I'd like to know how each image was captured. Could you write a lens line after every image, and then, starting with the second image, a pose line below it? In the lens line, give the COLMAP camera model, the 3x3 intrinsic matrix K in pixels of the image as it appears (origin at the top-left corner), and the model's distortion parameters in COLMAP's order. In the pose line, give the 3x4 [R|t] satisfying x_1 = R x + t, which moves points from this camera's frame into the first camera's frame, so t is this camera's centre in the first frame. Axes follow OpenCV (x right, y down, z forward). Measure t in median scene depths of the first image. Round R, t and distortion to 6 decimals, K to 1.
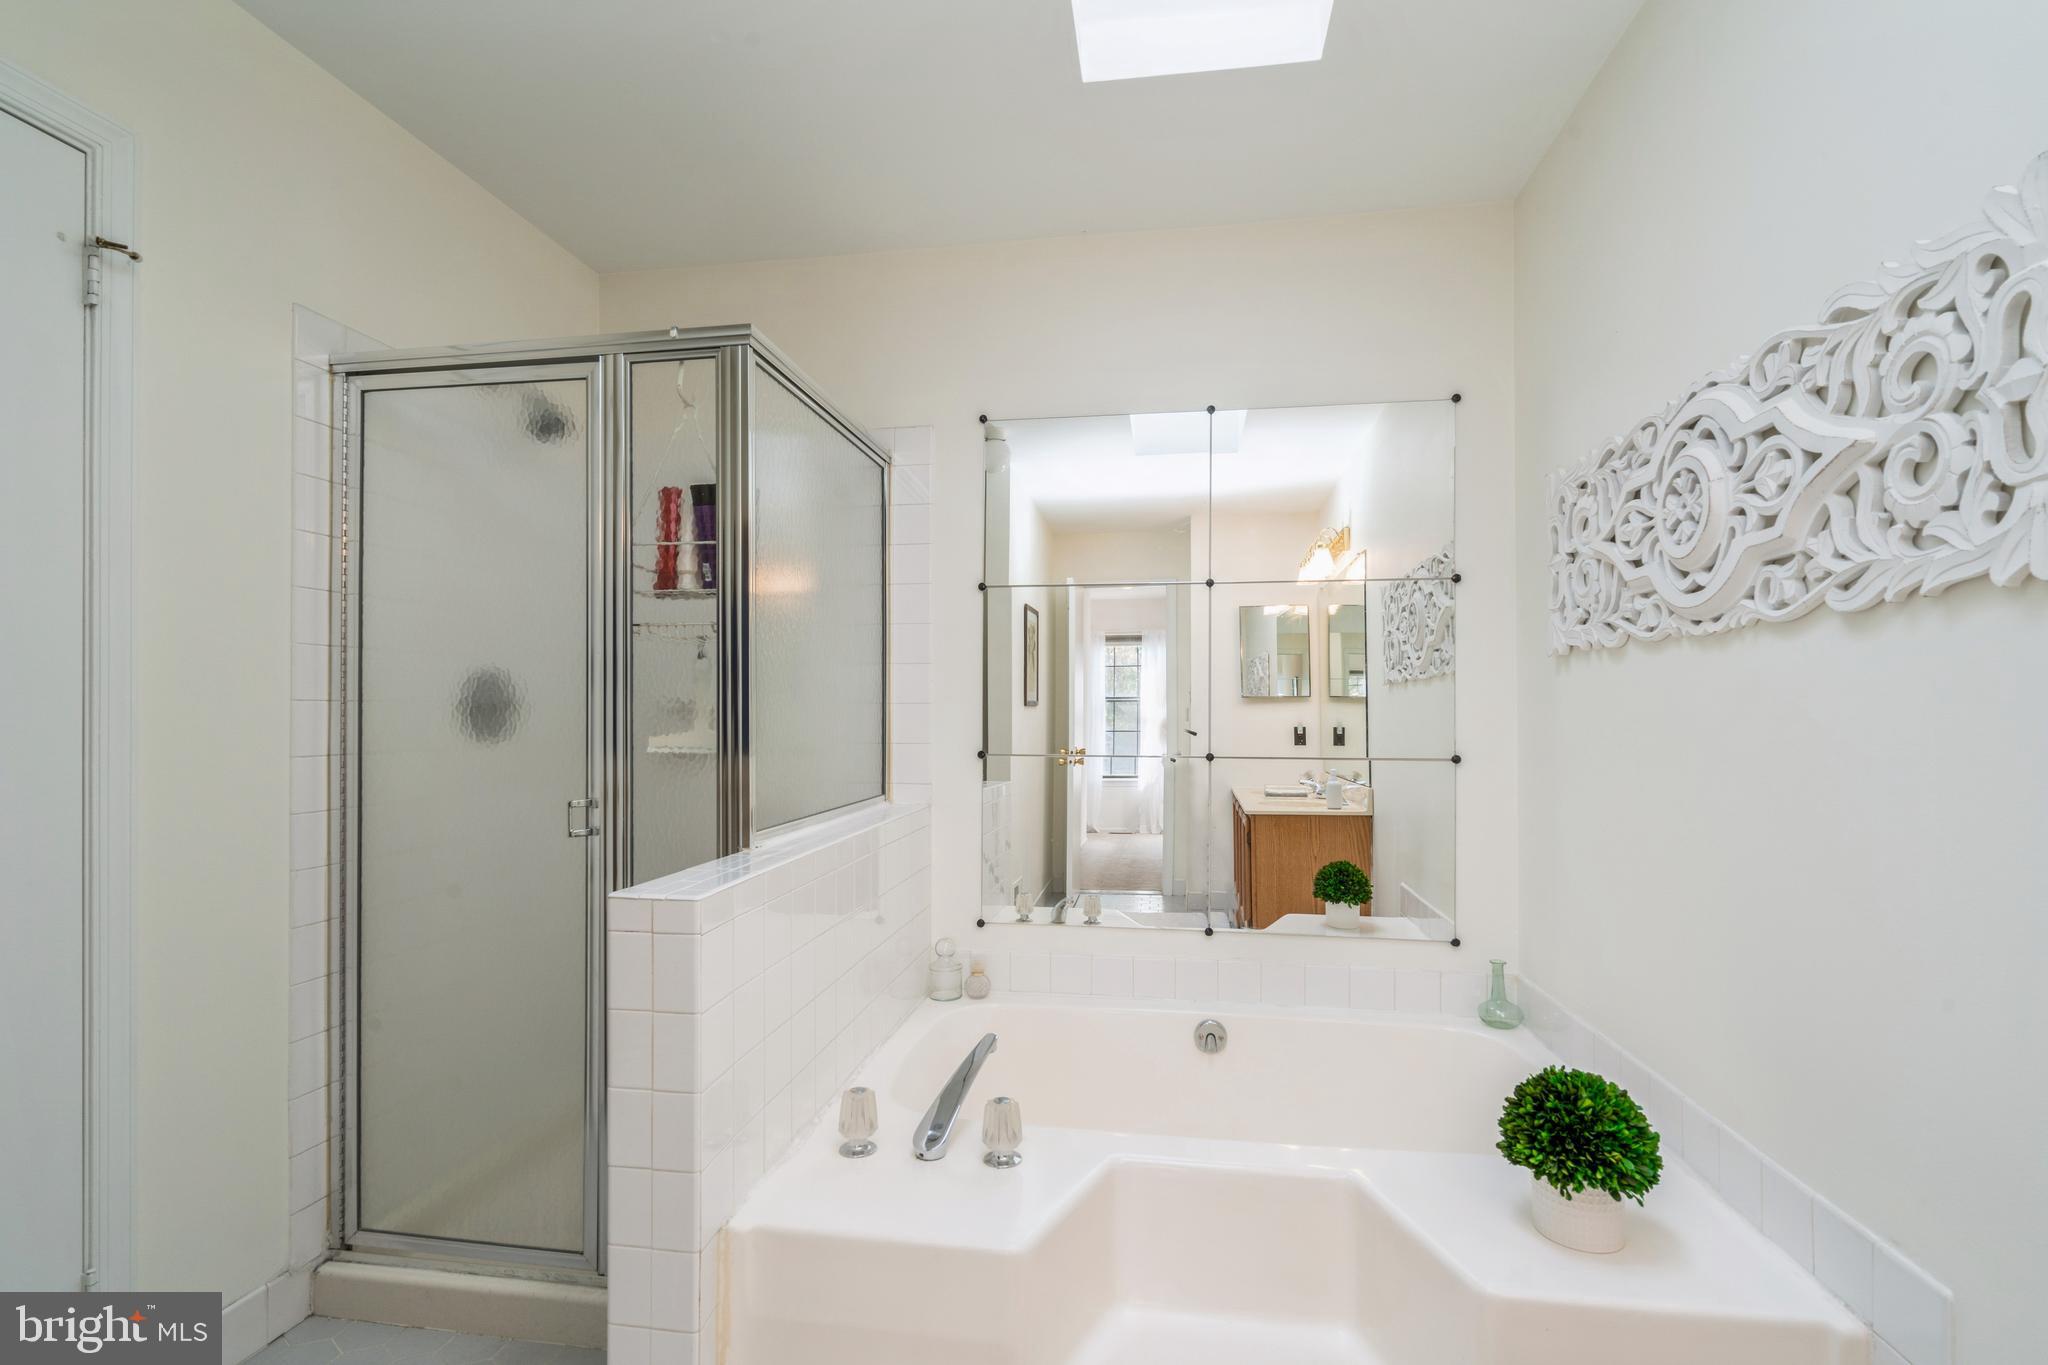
lens RADIAL K [[936.5, 0, 1019.4], [0, 936.5, 712.8], [0, 0, 1]] dist [-0.014056, 0.005817]
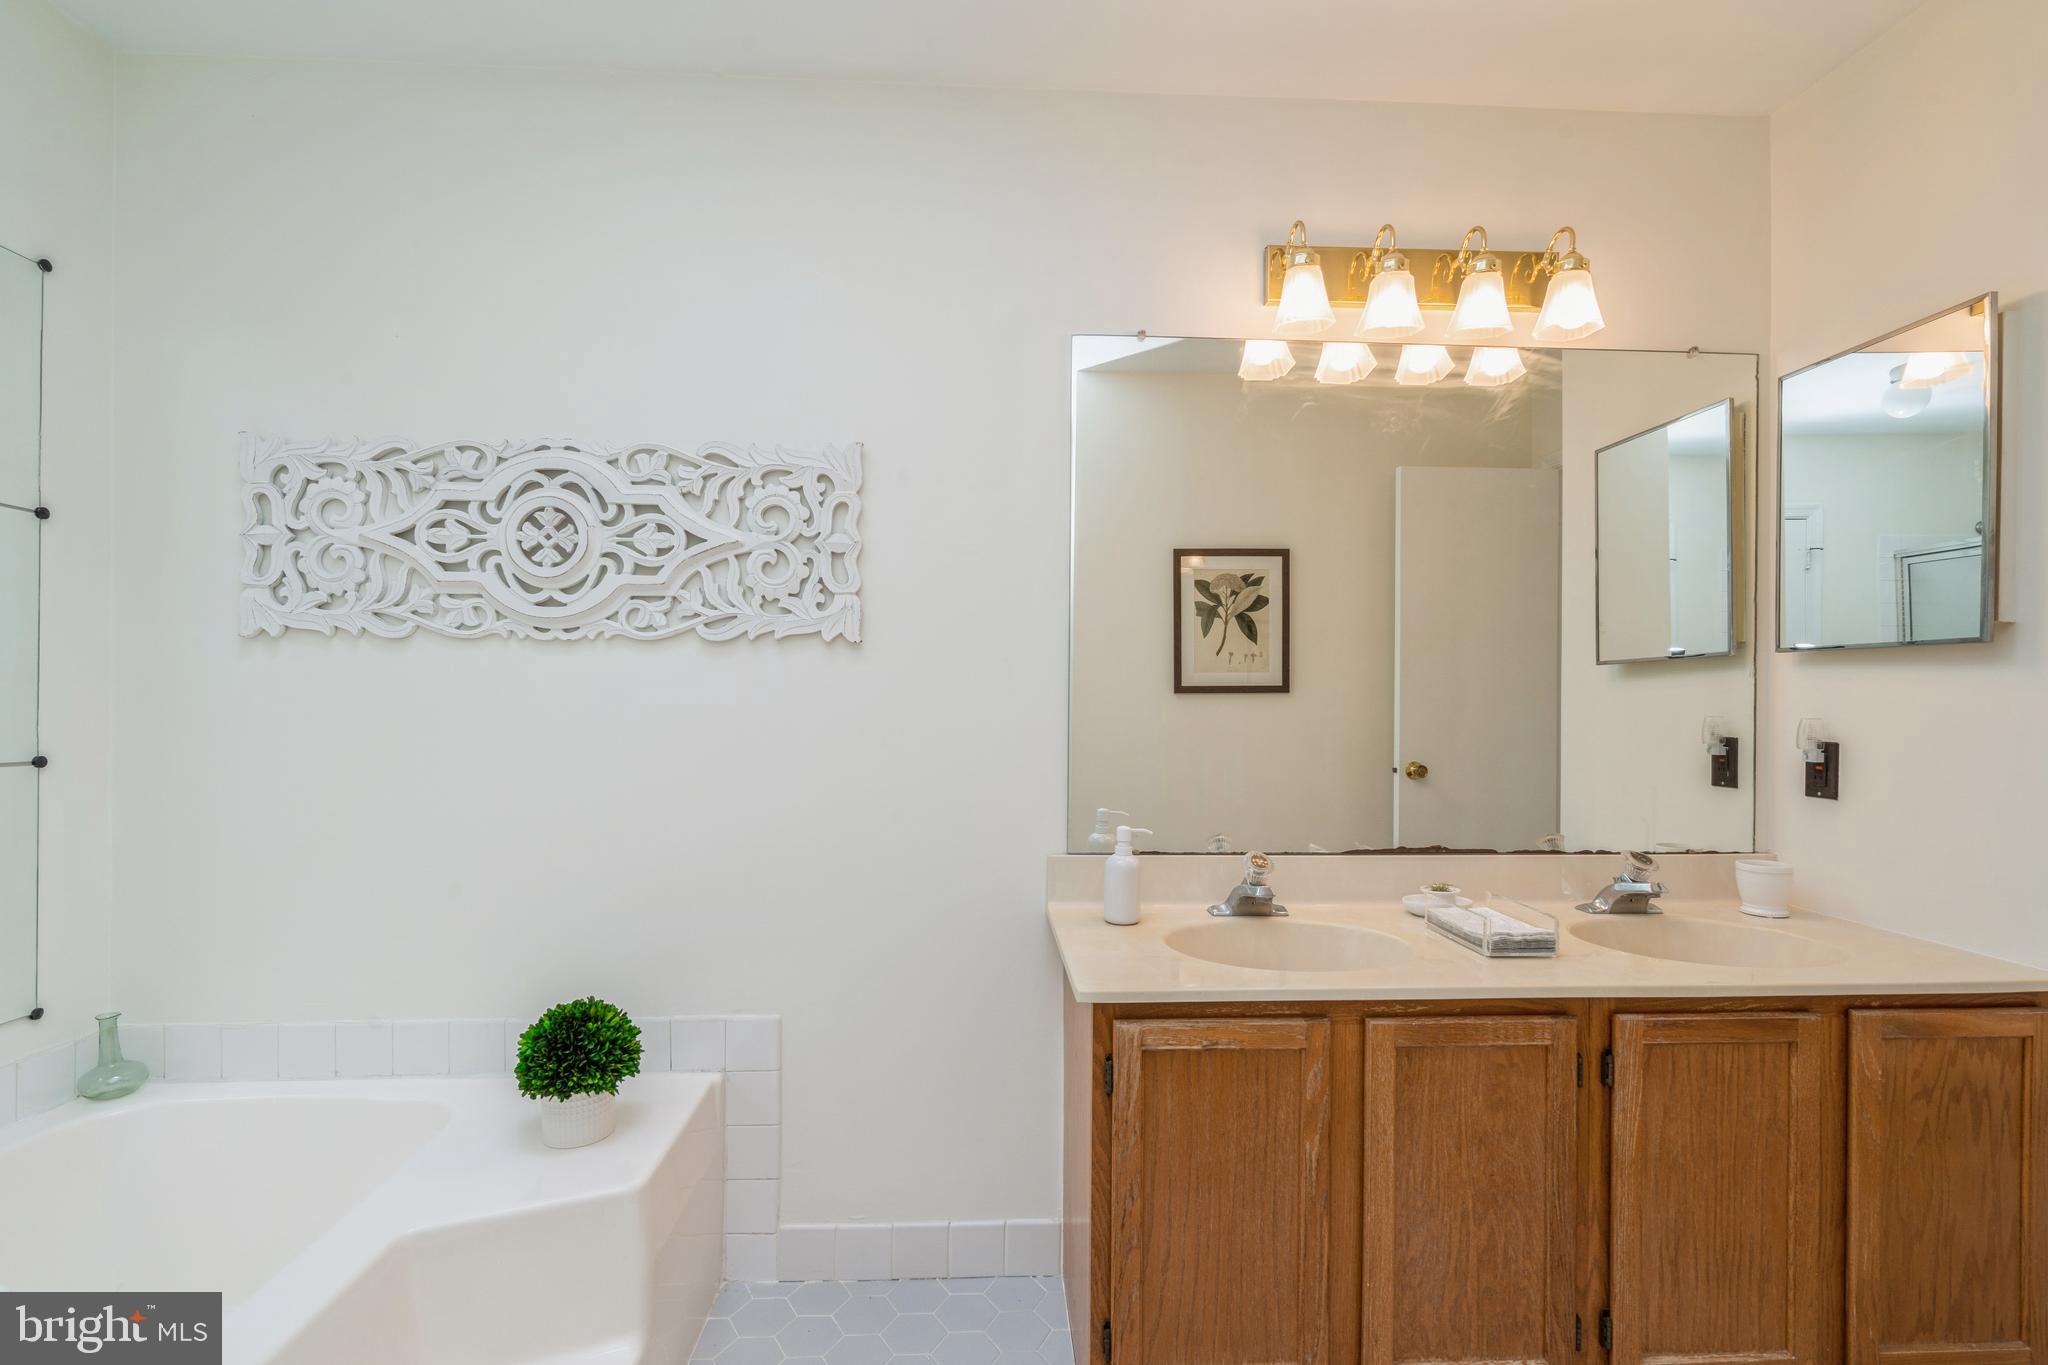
lens RADIAL K [[923.7, 0, 1027.7], [0, 923.7, 700.8], [0, 0, 1]] dist [-0.000299, 0.000071]
pose [[-0.216890, 0.005347, 0.976181, -0.579124], [-0.007353, 0.999948, -0.007111, 0.002661], [-0.976168, -0.008720, -0.216839, 0.583998]]
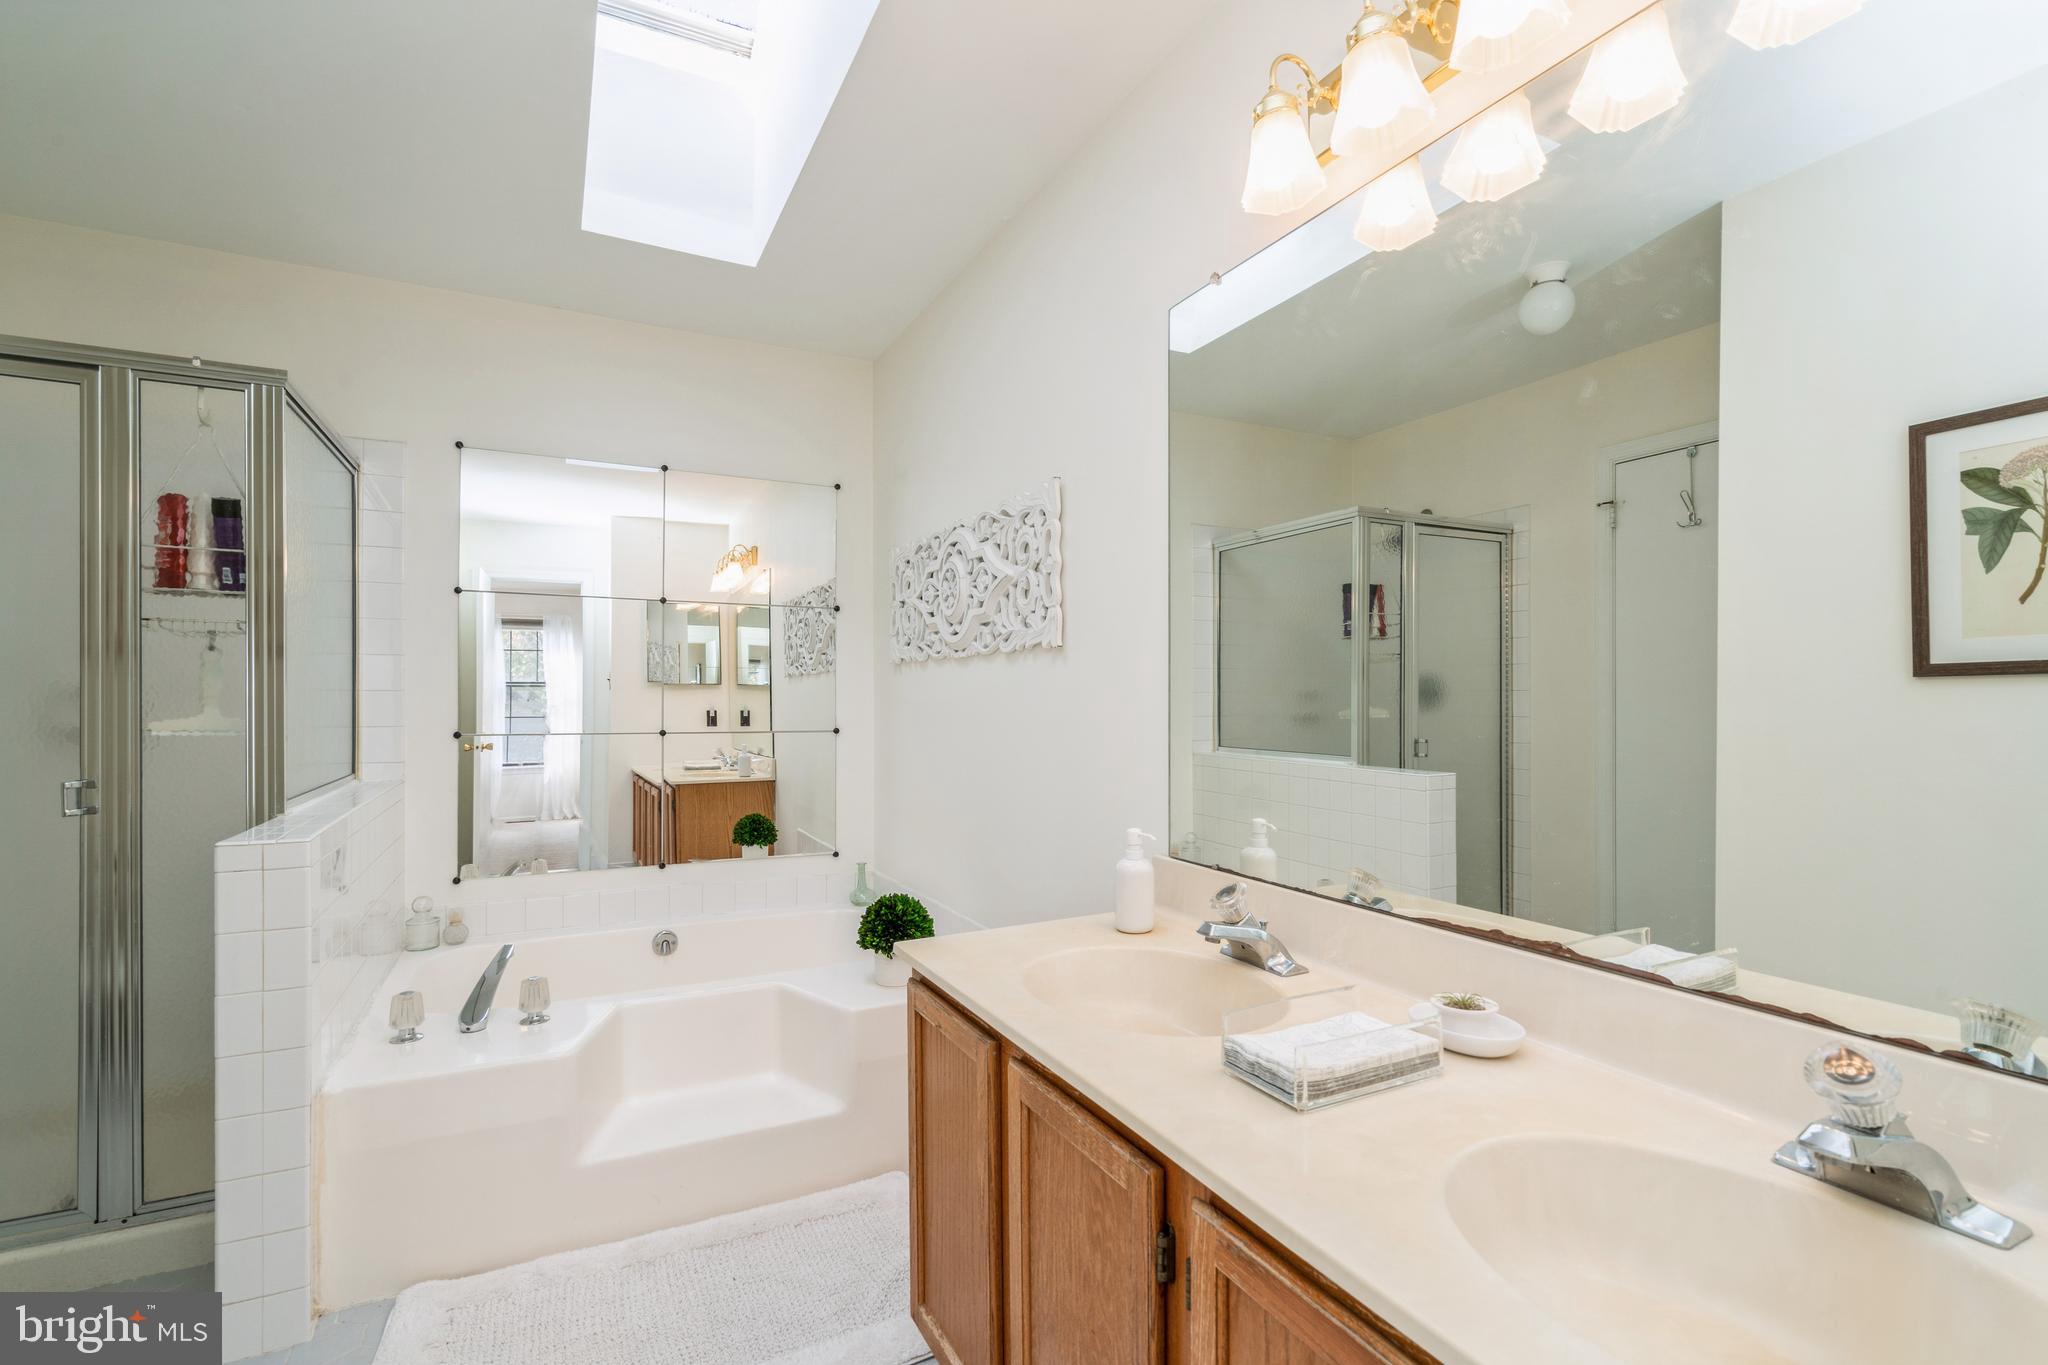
lens RADIAL K [[937.2, 0, 1019.2], [0, 937.2, 692.2], [0, 0, 1]] dist [-0.009111, 0.008012]
pose [[0.808698, 0.004528, 0.588206, -0.249275], [-0.001143, 0.999981, -0.006126, -0.003477], [-0.588222, 0.004282, 0.808688, -0.540504]]
